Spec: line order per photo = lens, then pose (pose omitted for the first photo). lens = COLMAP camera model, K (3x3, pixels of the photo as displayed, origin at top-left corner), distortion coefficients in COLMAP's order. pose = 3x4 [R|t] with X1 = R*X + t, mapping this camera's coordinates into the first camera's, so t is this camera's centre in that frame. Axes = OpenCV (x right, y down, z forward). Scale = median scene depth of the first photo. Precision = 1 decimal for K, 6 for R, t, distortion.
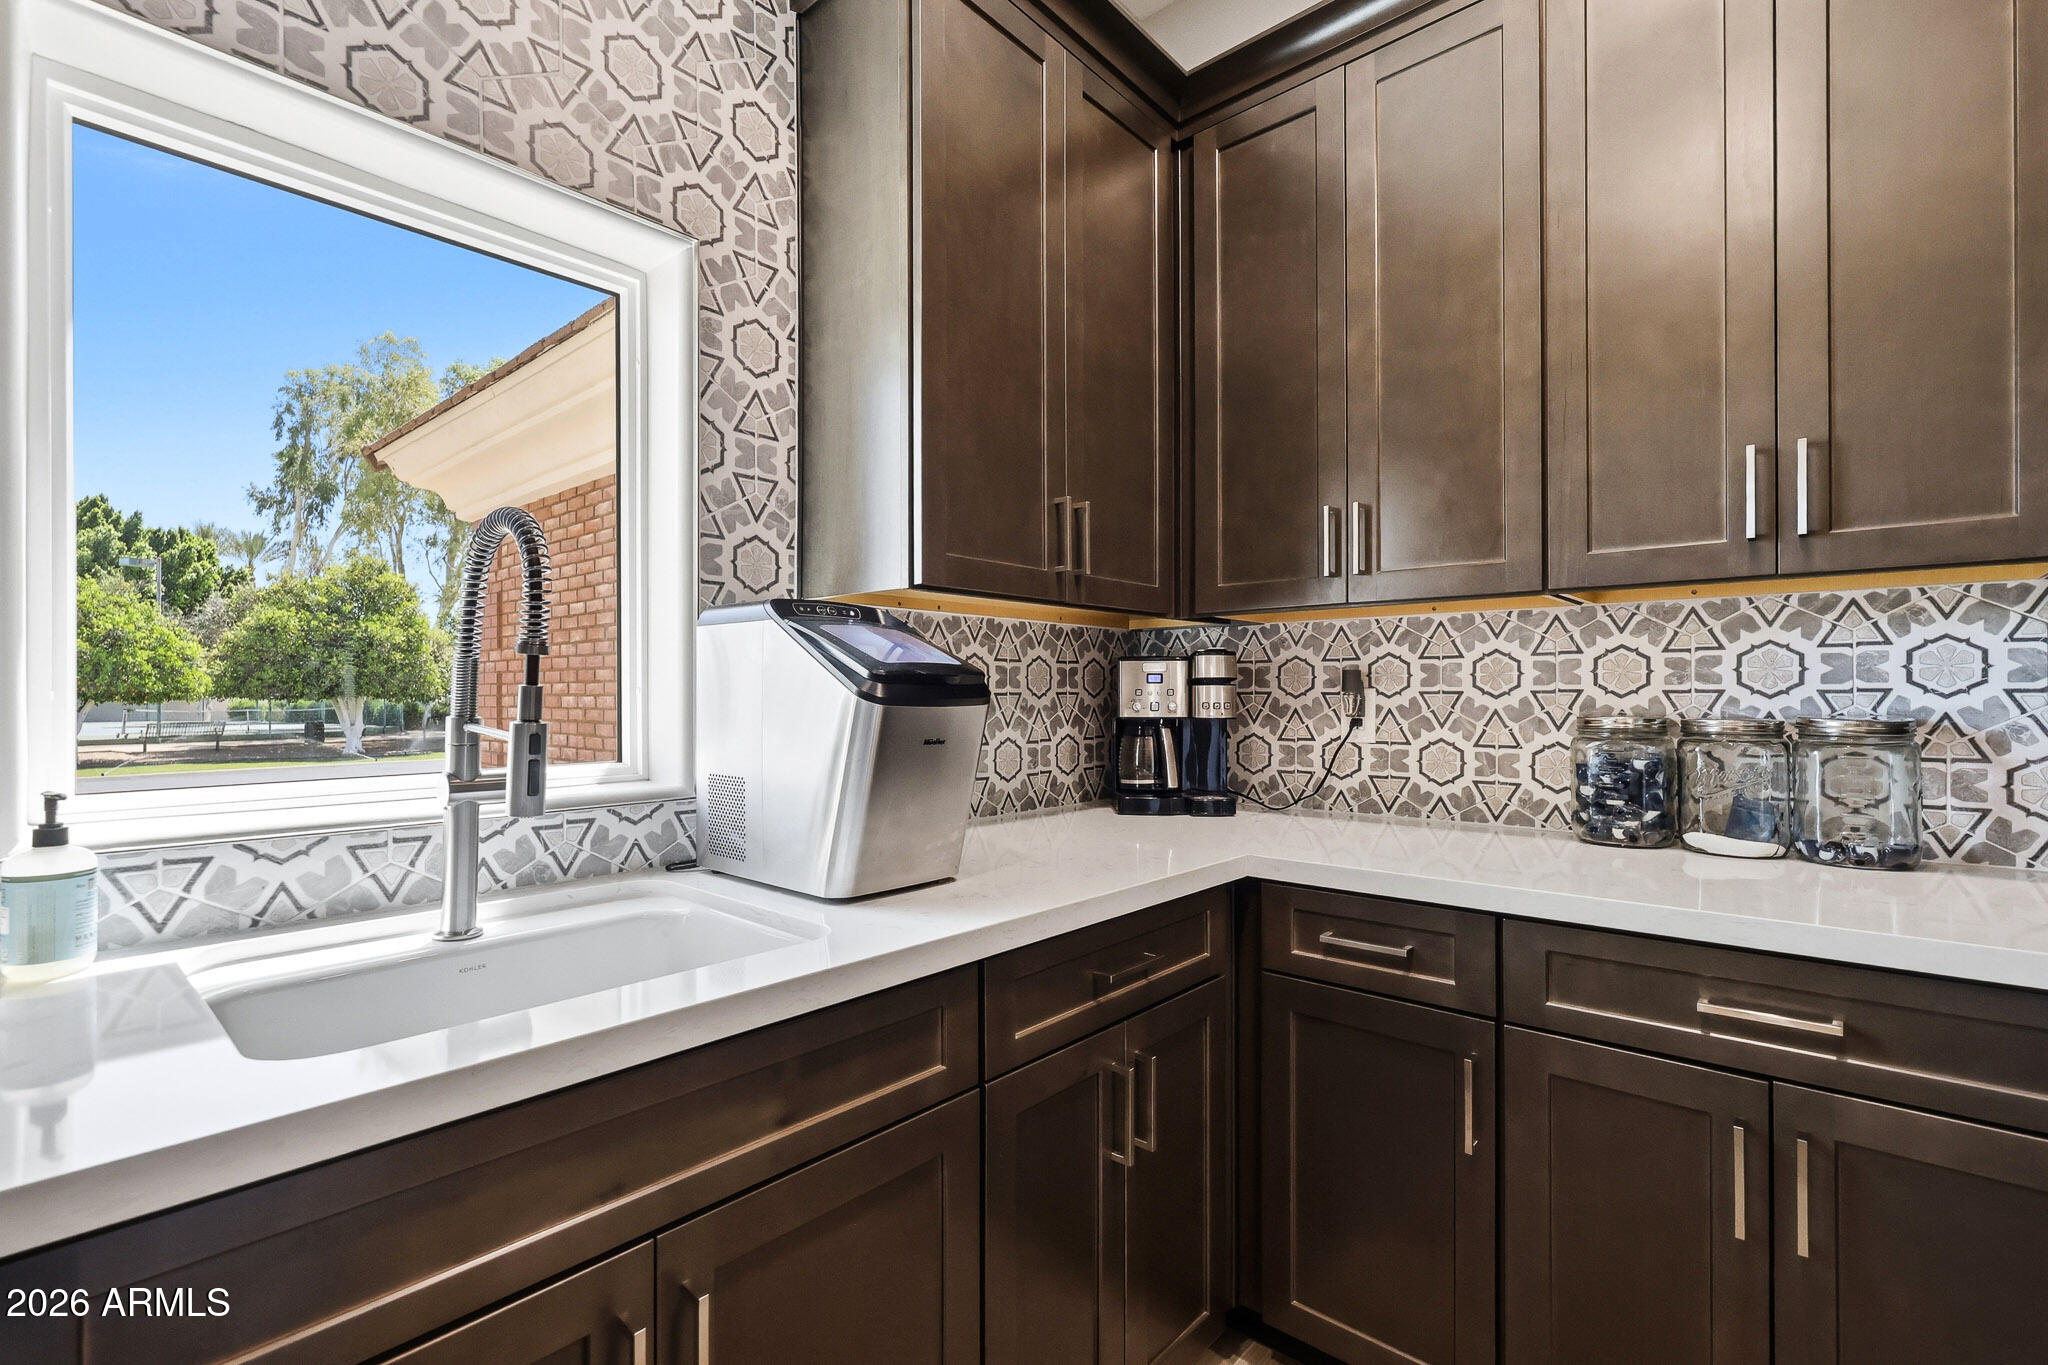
lens RADIAL K [[896.8, 0, 1024.9], [0, 896.8, 688.8], [0, 0, 1]] dist [0.004551, -0.000336]
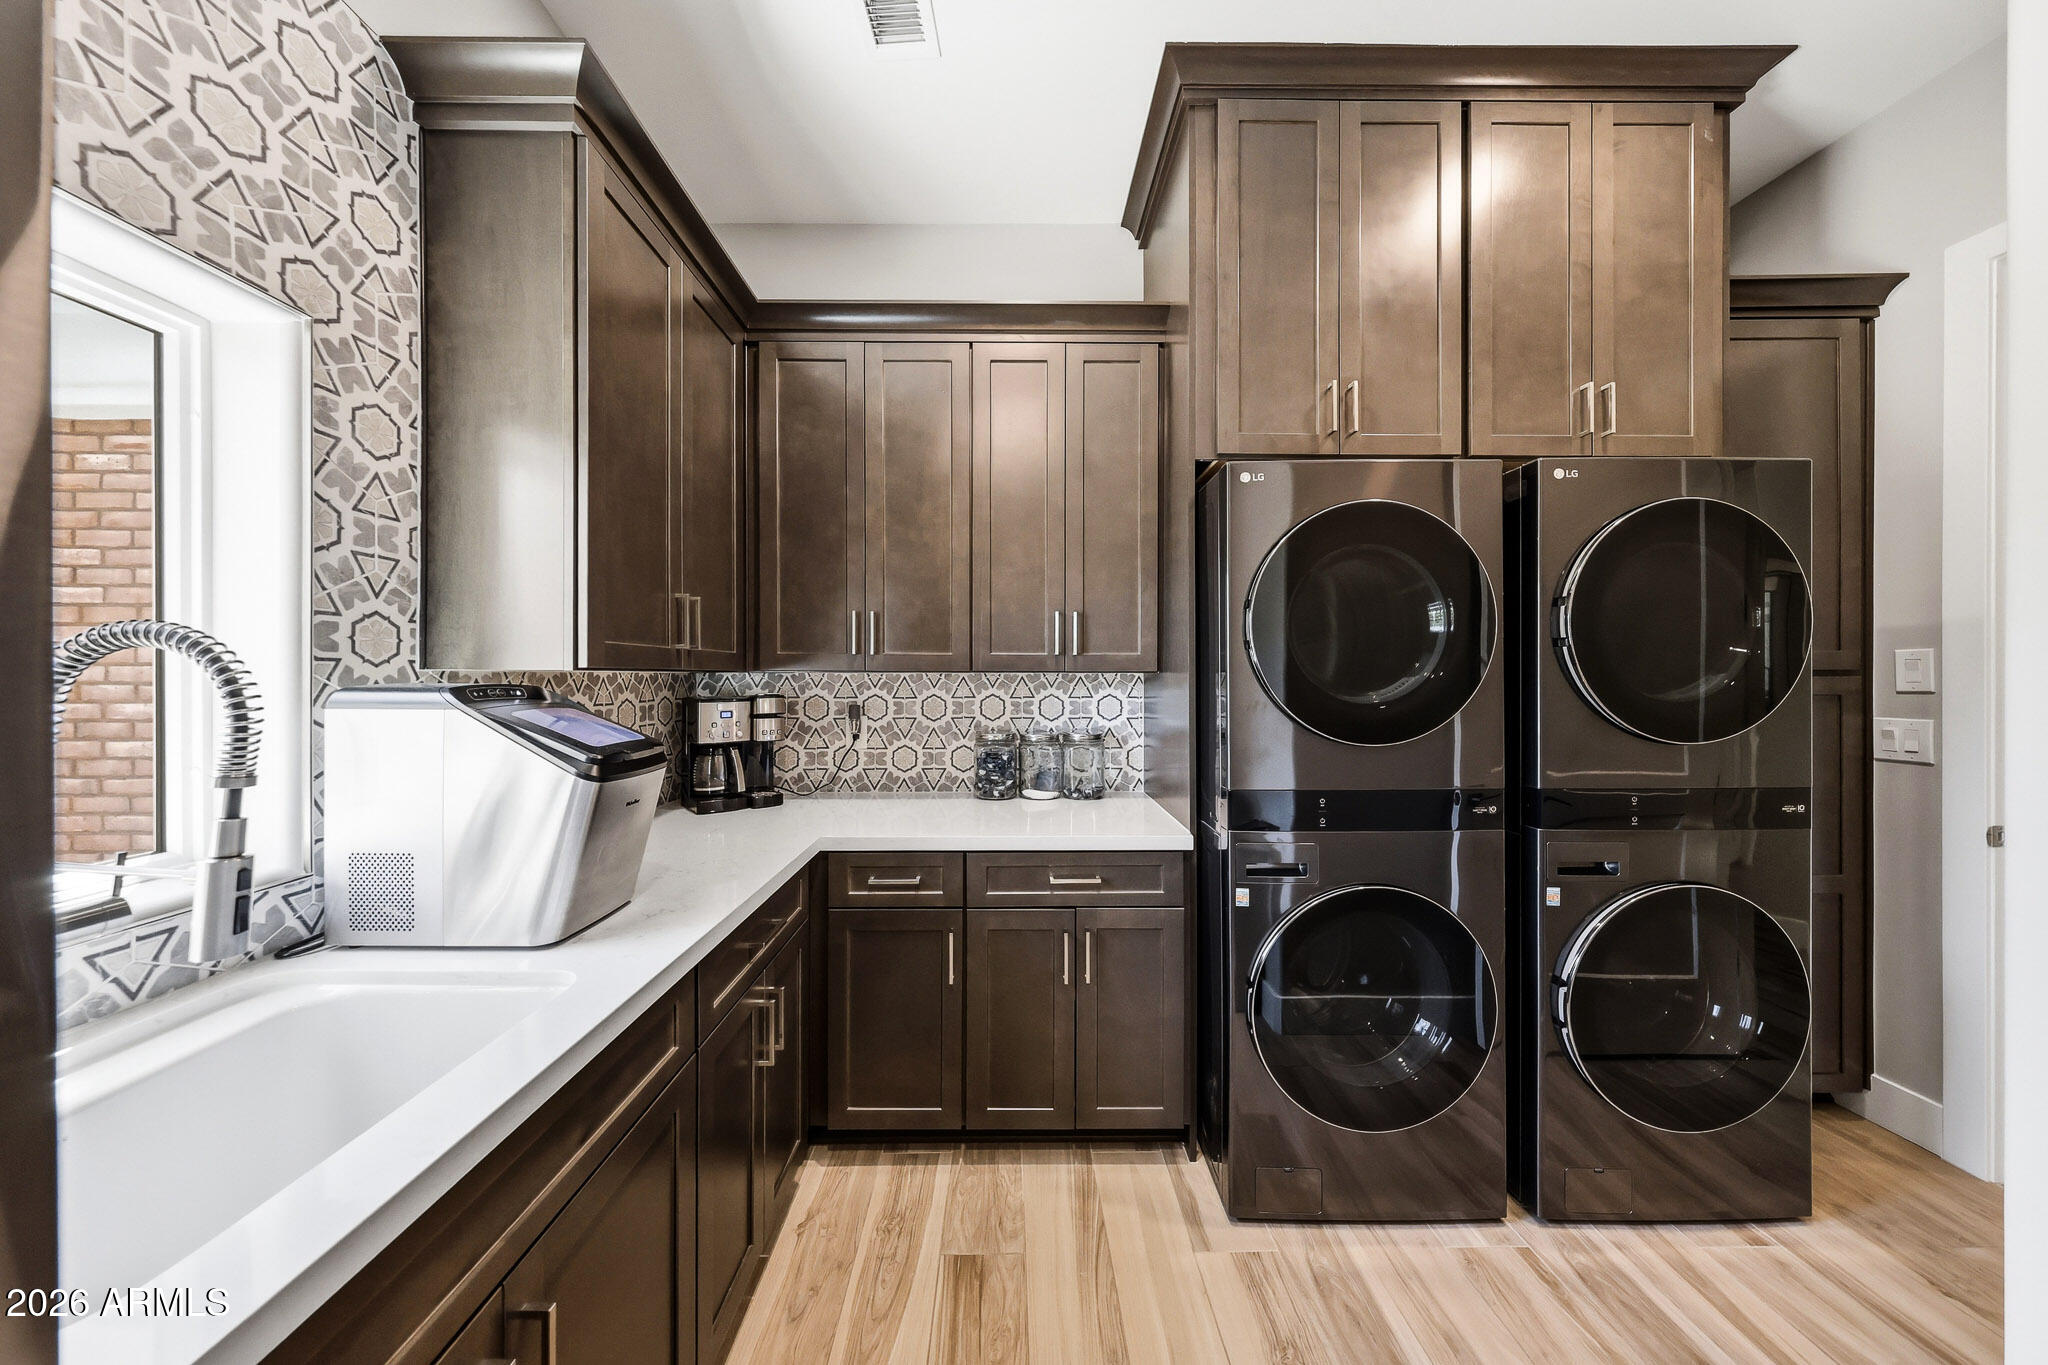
lens RADIAL K [[608.1, 0, 1015.5], [0, 608.1, 683.6], [0, 0, 1]] dist [-0.002604, -0.000066]
pose [[0.749910, 0.002138, 0.661536, -0.200295], [-0.004582, 0.999988, 0.001963, -0.087966], [-0.661524, -0.004504, 0.749911, -0.021363]]
